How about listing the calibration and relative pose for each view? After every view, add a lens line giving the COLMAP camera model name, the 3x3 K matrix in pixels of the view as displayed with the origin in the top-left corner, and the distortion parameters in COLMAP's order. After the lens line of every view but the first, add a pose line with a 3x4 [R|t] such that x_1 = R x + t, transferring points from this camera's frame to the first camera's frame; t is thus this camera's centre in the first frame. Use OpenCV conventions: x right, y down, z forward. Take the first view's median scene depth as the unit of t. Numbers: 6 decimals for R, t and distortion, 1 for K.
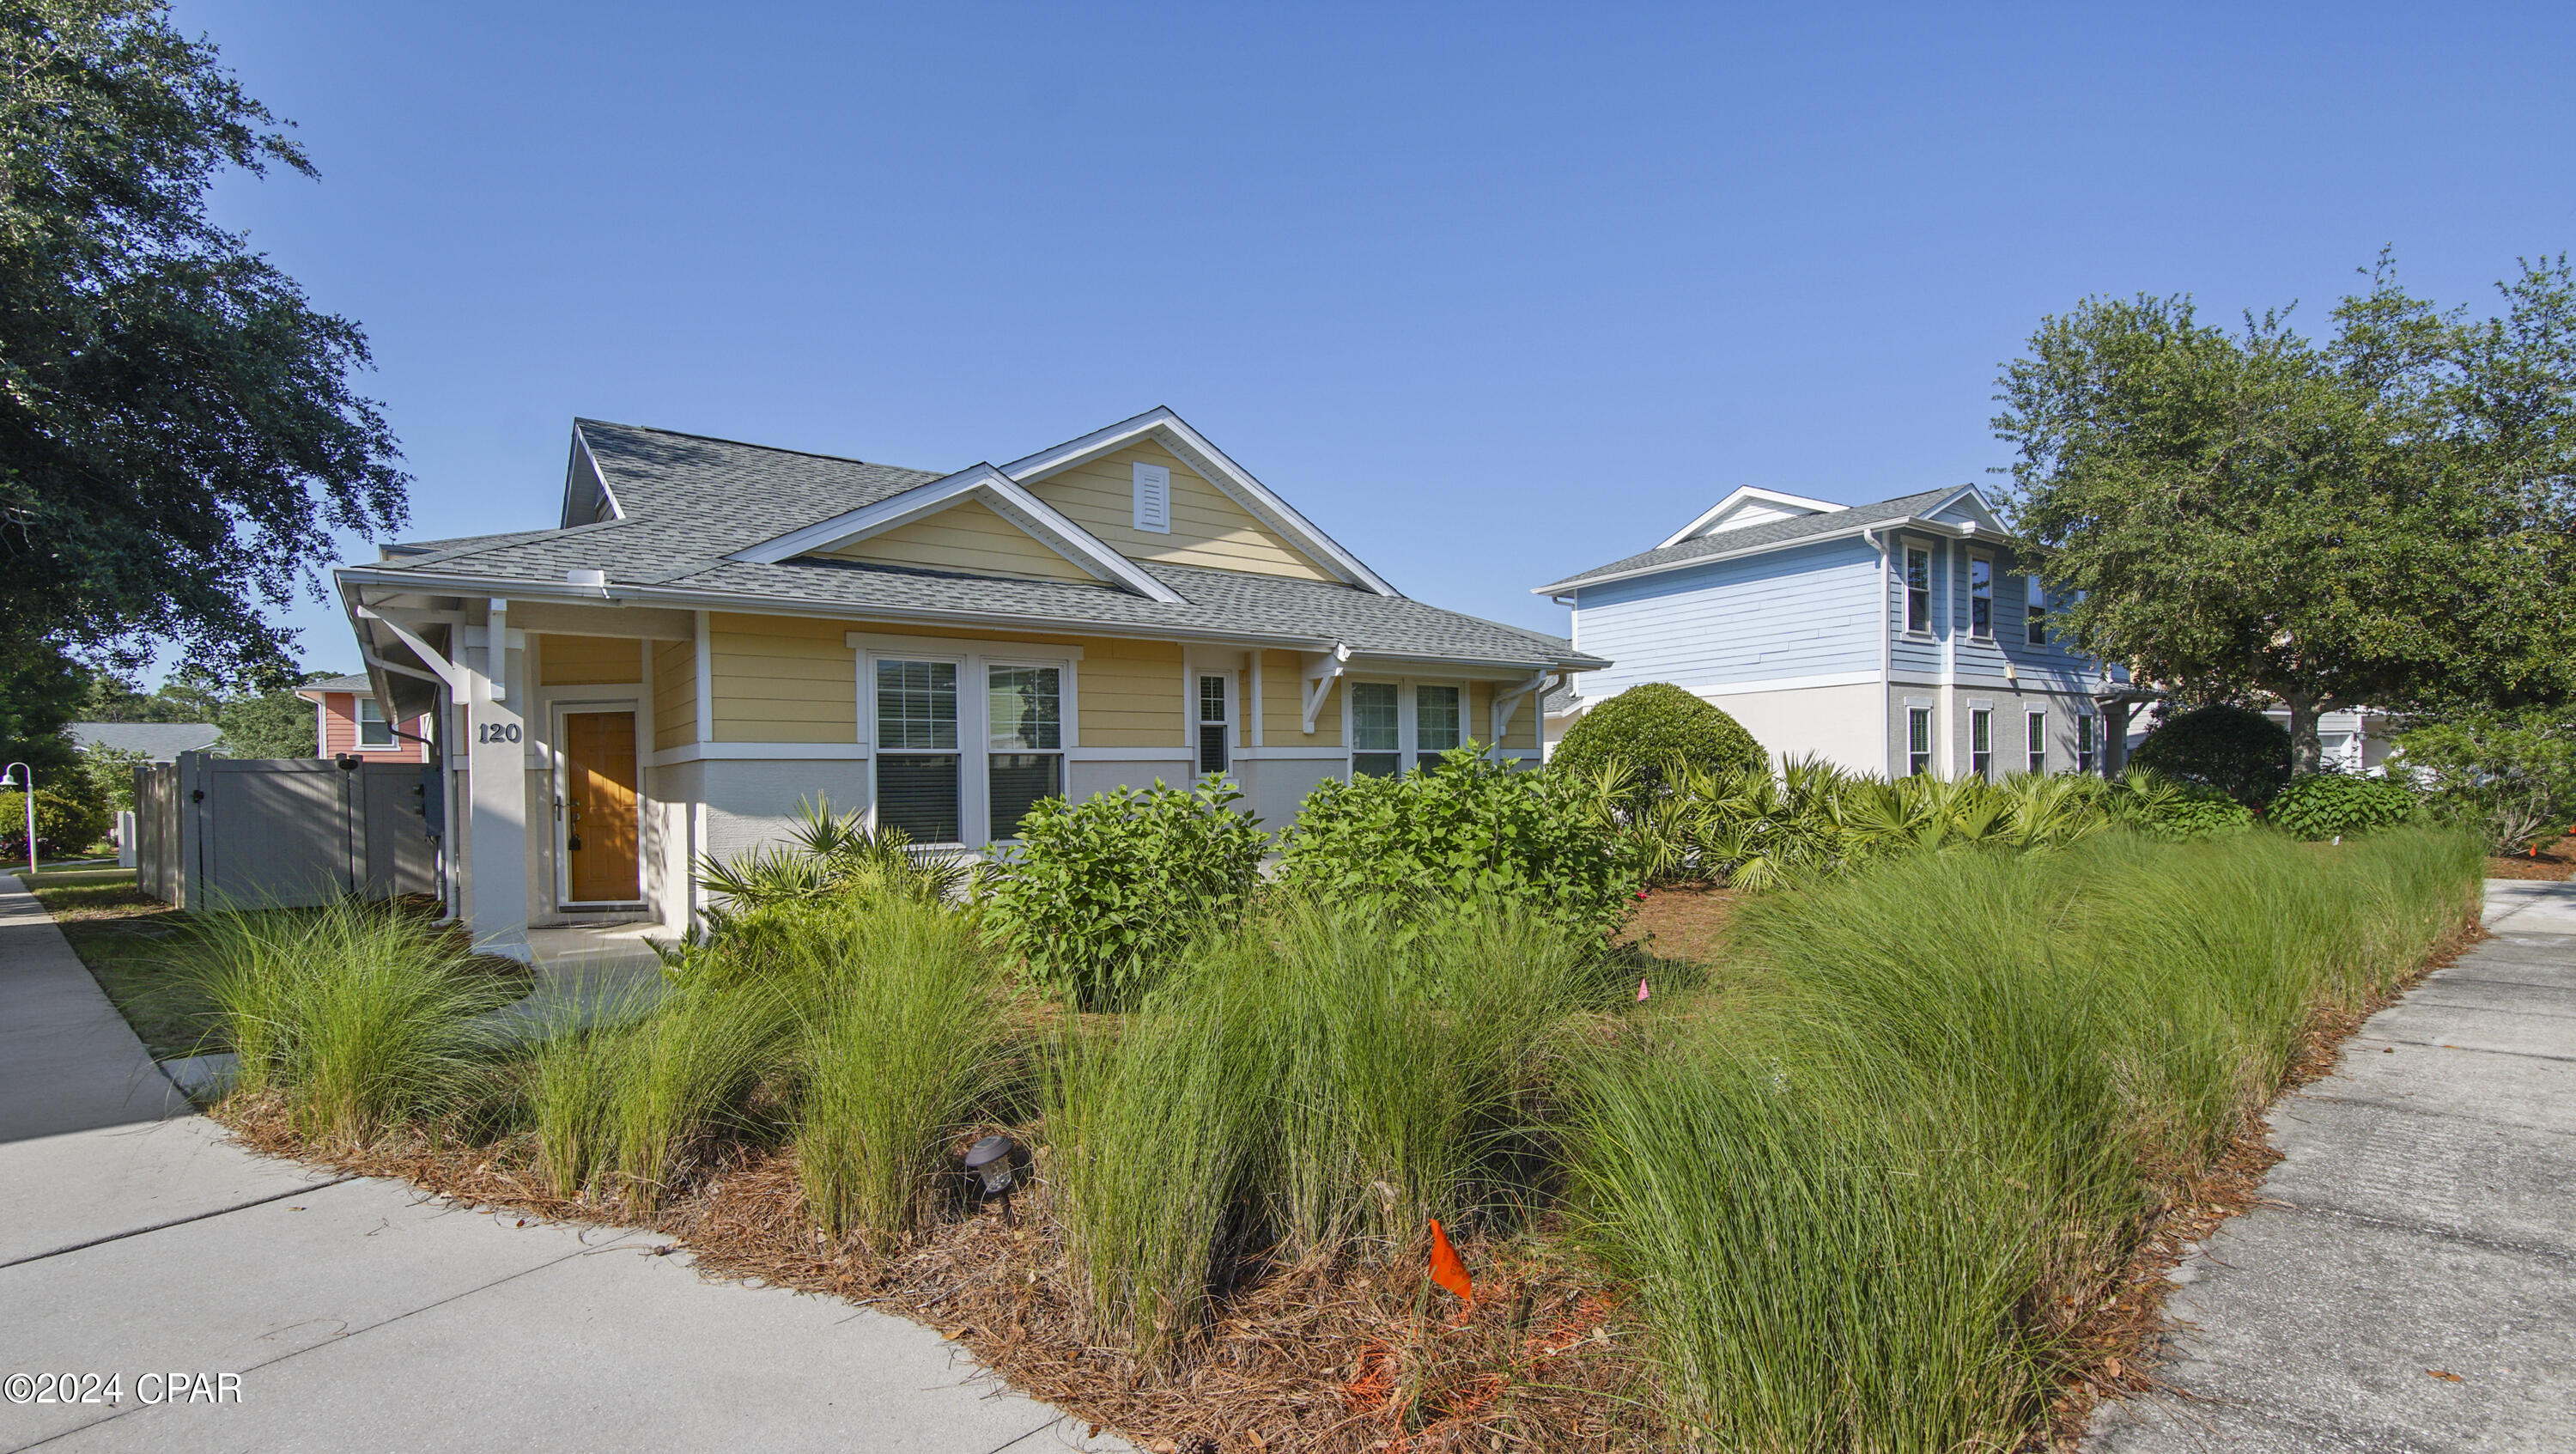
lens RADIAL K [[1186.1, 0, 1274.8], [0, 1186.1, 804.2], [0, 0, 1]] dist [0.040057, -0.027389]
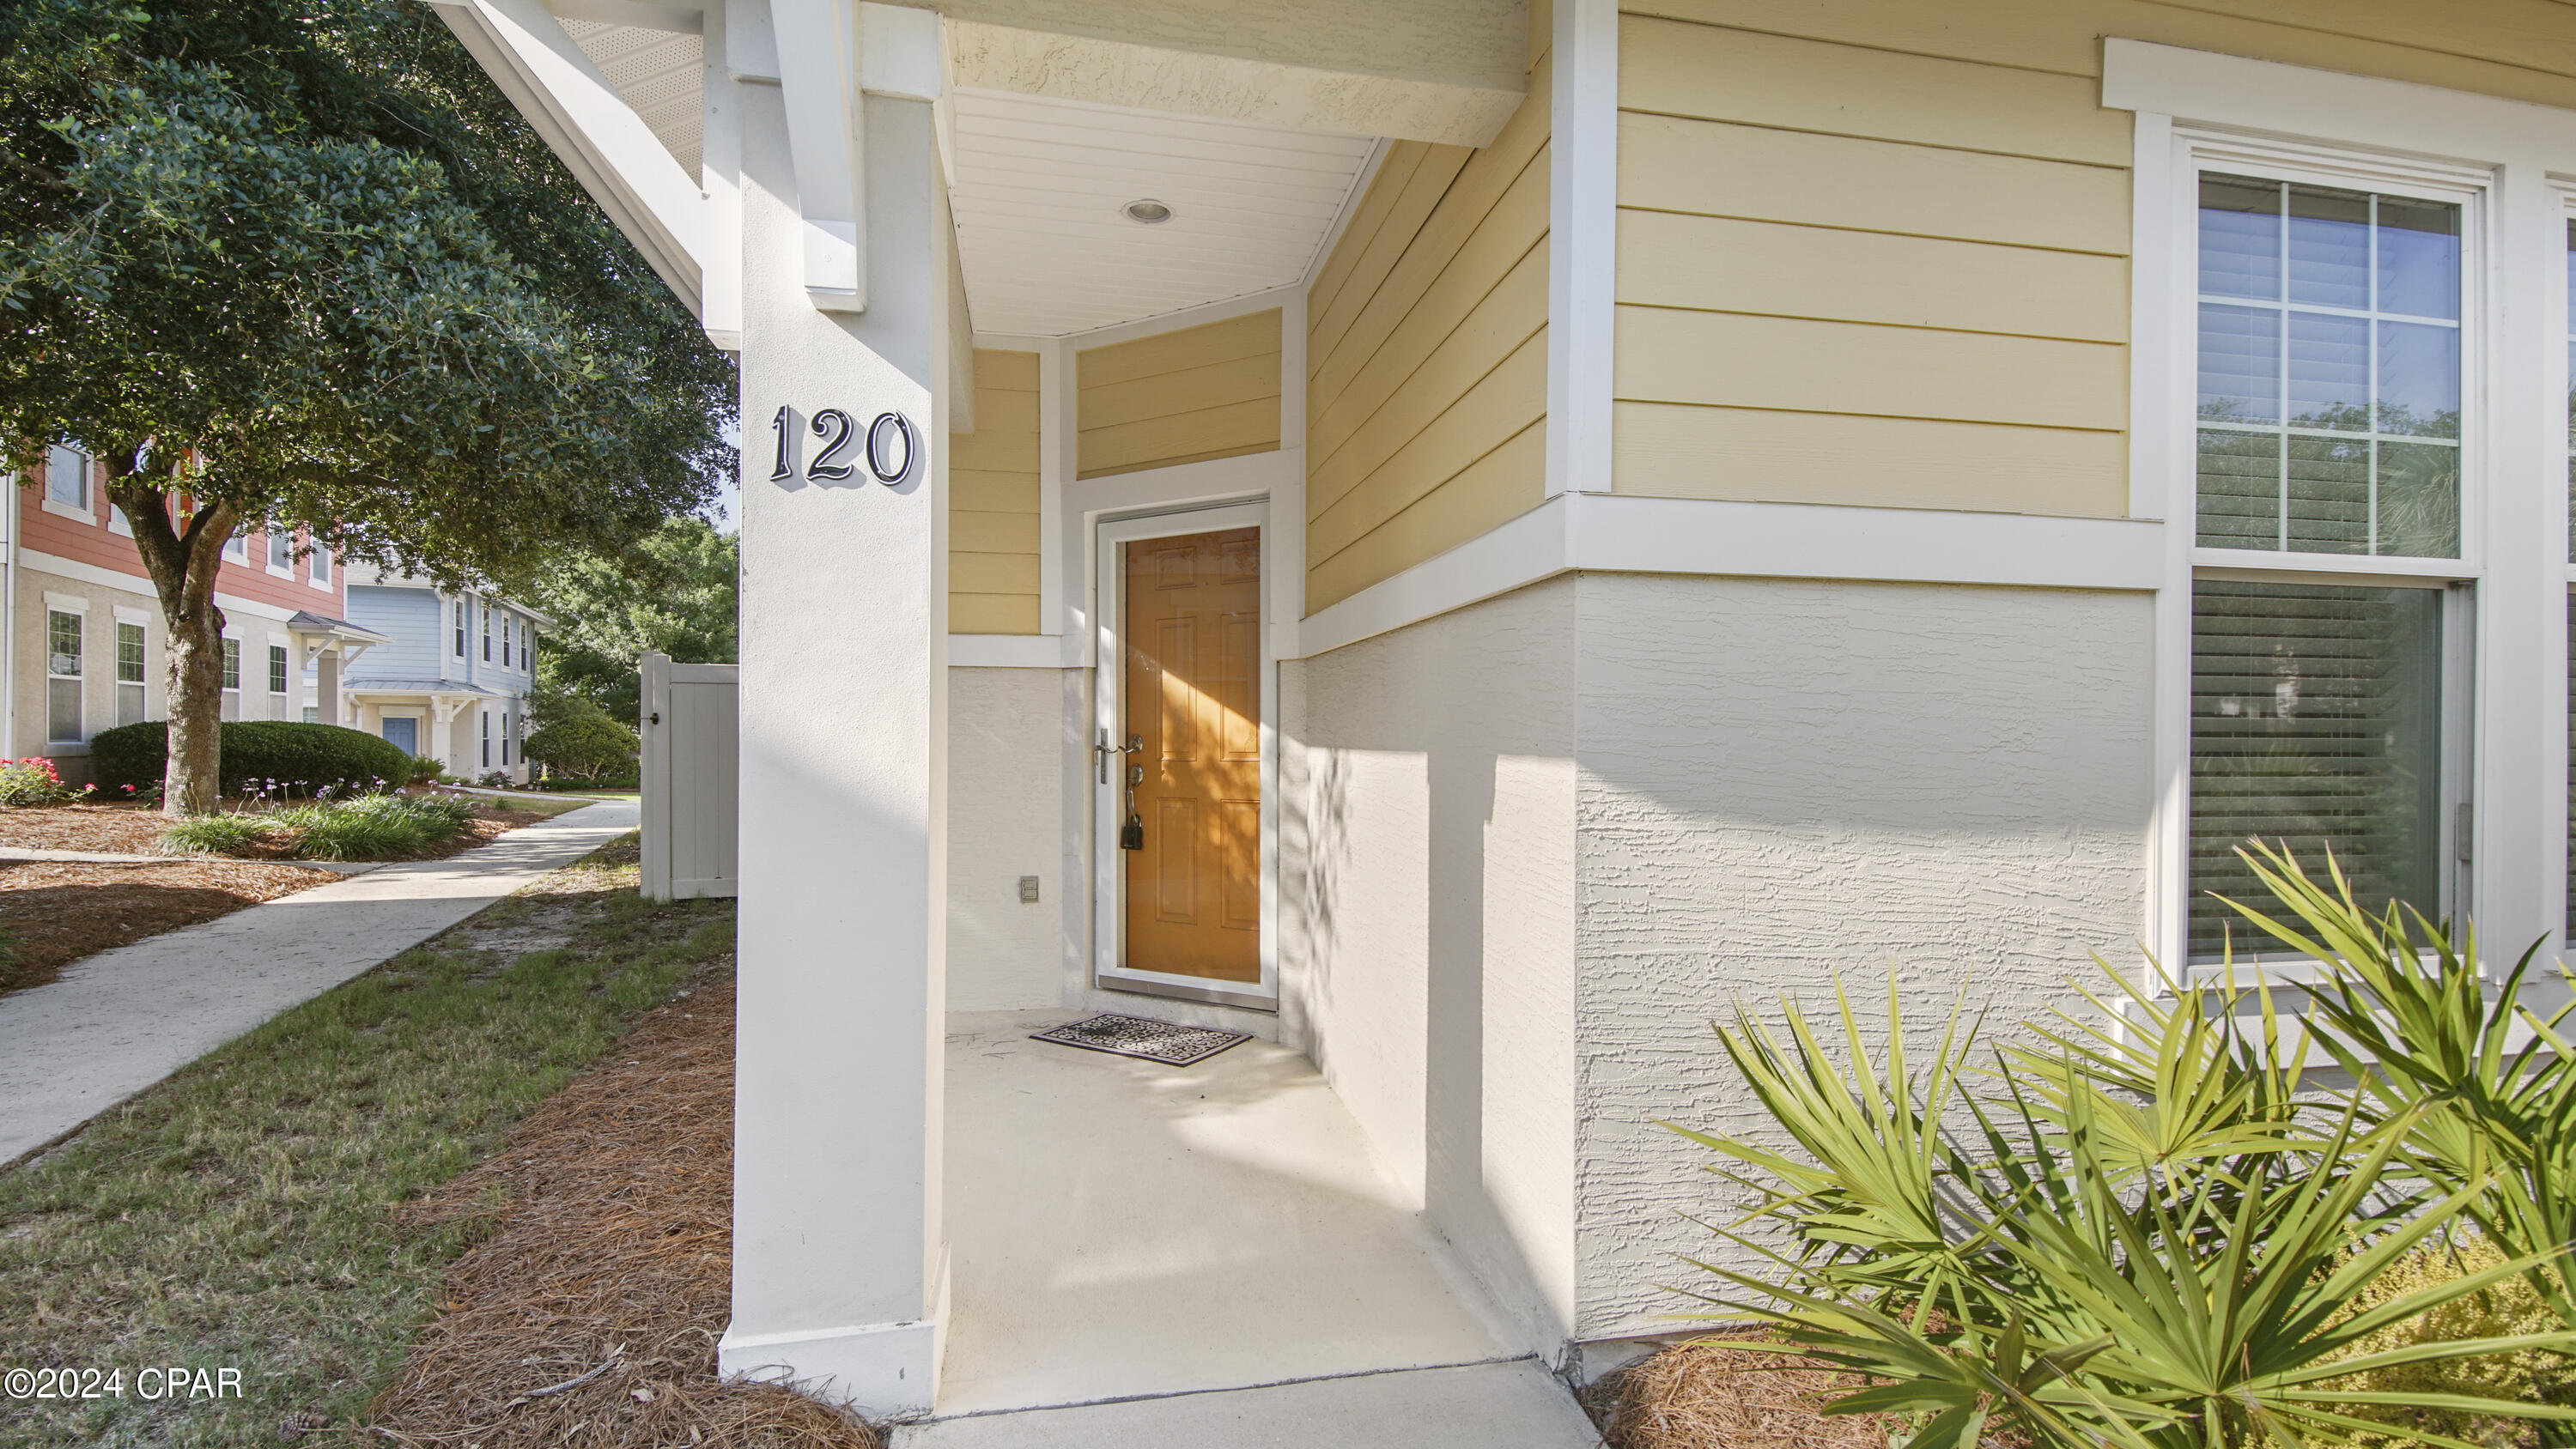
lens RADIAL K [[1185.8, 0, 1274.8], [0, 1185.8, 801.6], [0, 0, 1]] dist [0.040057, -0.027389]
pose [[0.906882, 0.049194, -0.418503, -0.356819], [-0.033668, 0.998446, 0.044408, -0.000822], [0.420037, -0.026183, 0.907129, 0.630594]]
